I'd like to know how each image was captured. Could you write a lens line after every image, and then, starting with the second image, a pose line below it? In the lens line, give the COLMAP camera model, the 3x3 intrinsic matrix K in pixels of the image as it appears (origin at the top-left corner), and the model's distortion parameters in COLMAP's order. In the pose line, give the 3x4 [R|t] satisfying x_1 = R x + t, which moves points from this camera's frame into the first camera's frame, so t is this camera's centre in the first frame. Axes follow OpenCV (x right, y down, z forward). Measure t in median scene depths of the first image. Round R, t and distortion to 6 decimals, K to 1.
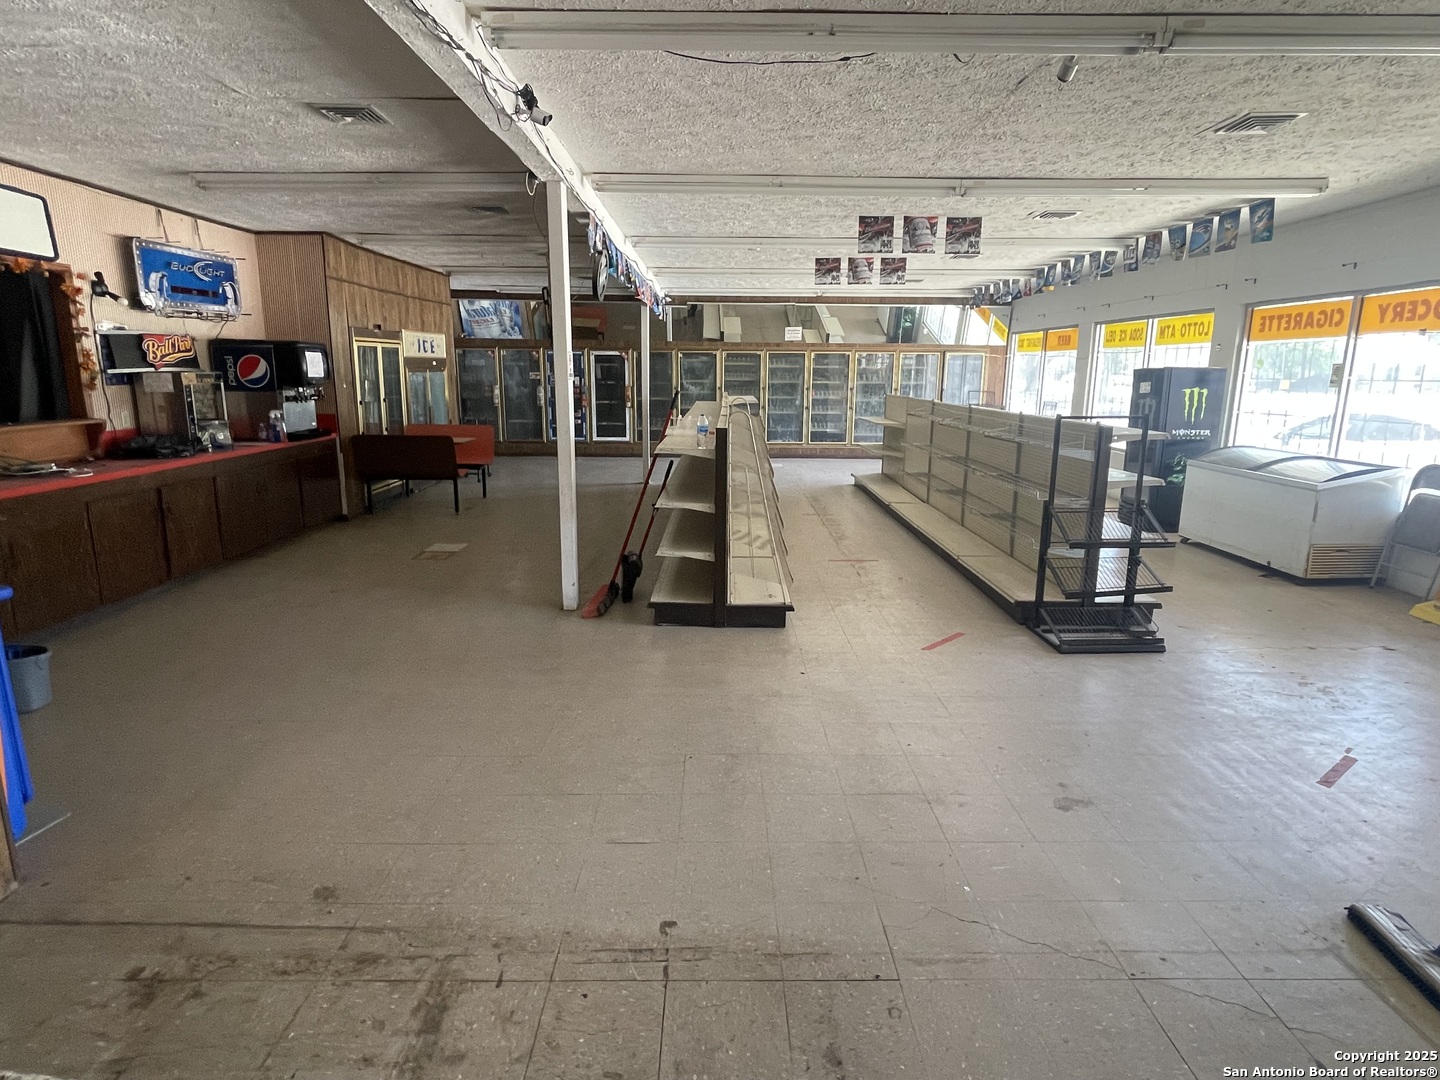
lens RADIAL K [[788.0, 0, 727.2], [0, 788.0, 528.6], [0, 0, 1]] dist [-0.017737, 0.010976]
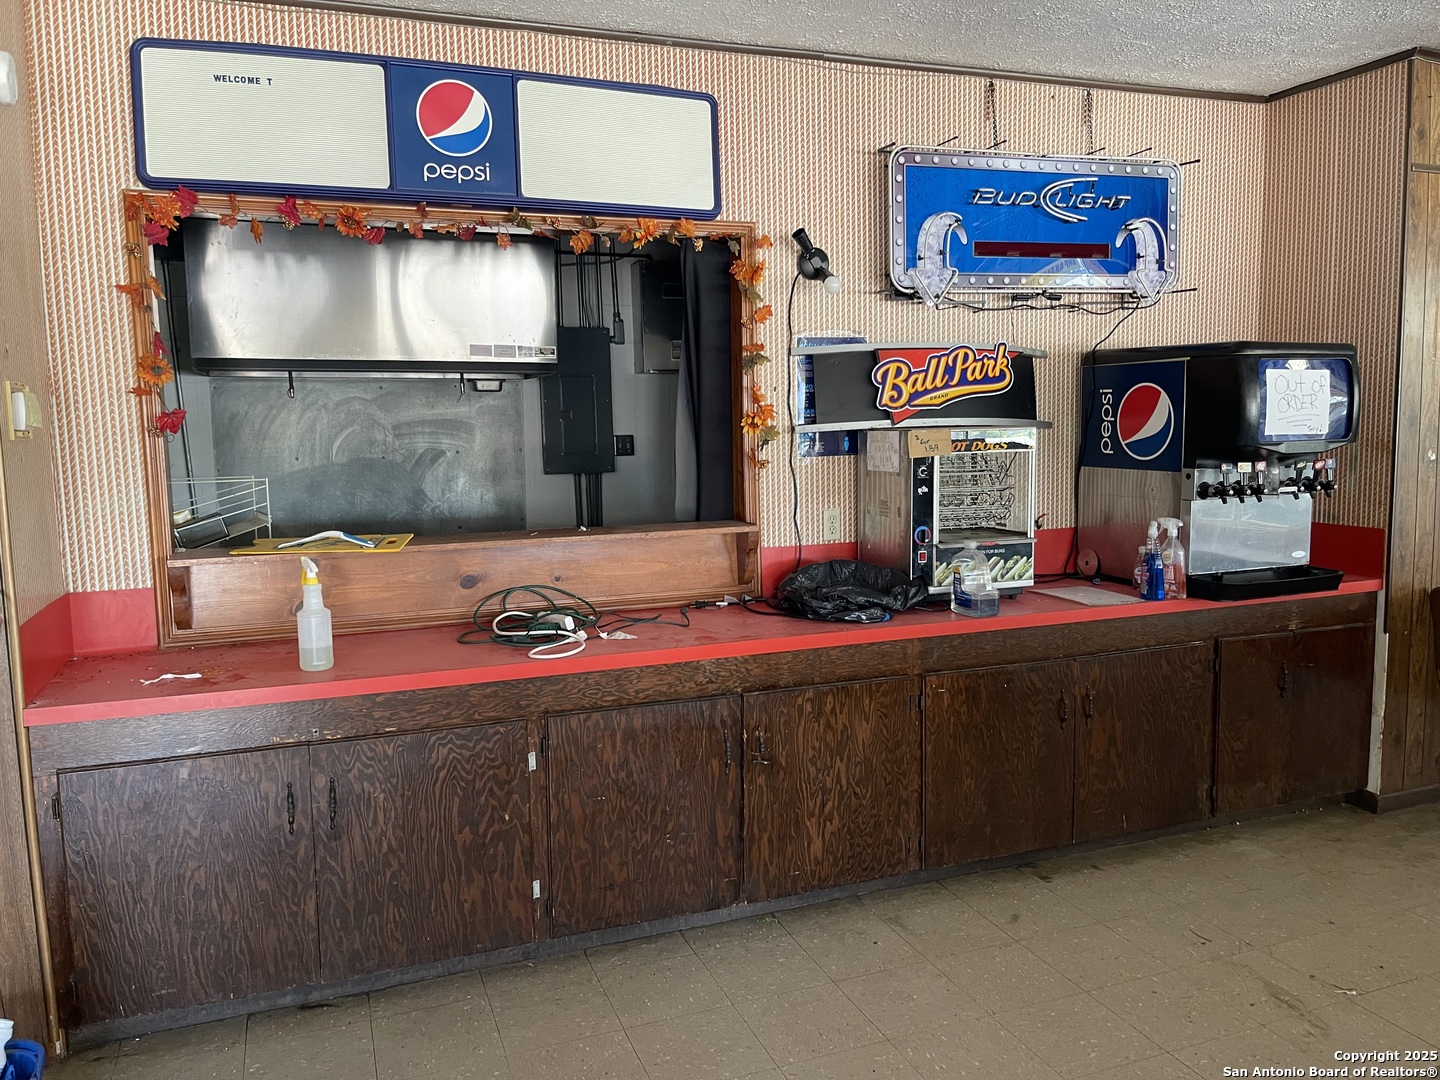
lens RADIAL K [[1096.2, 0, 717.9], [0, 1096.2, 540.2], [0, 0, 1]] dist [0.073851, -0.096928]
pose [[0.348070, 0.089338, -0.933202, -0.128281], [-0.165458, 0.985676, 0.032648, -0.120261], [0.922752, 0.143042, 0.357866, 0.588827]]
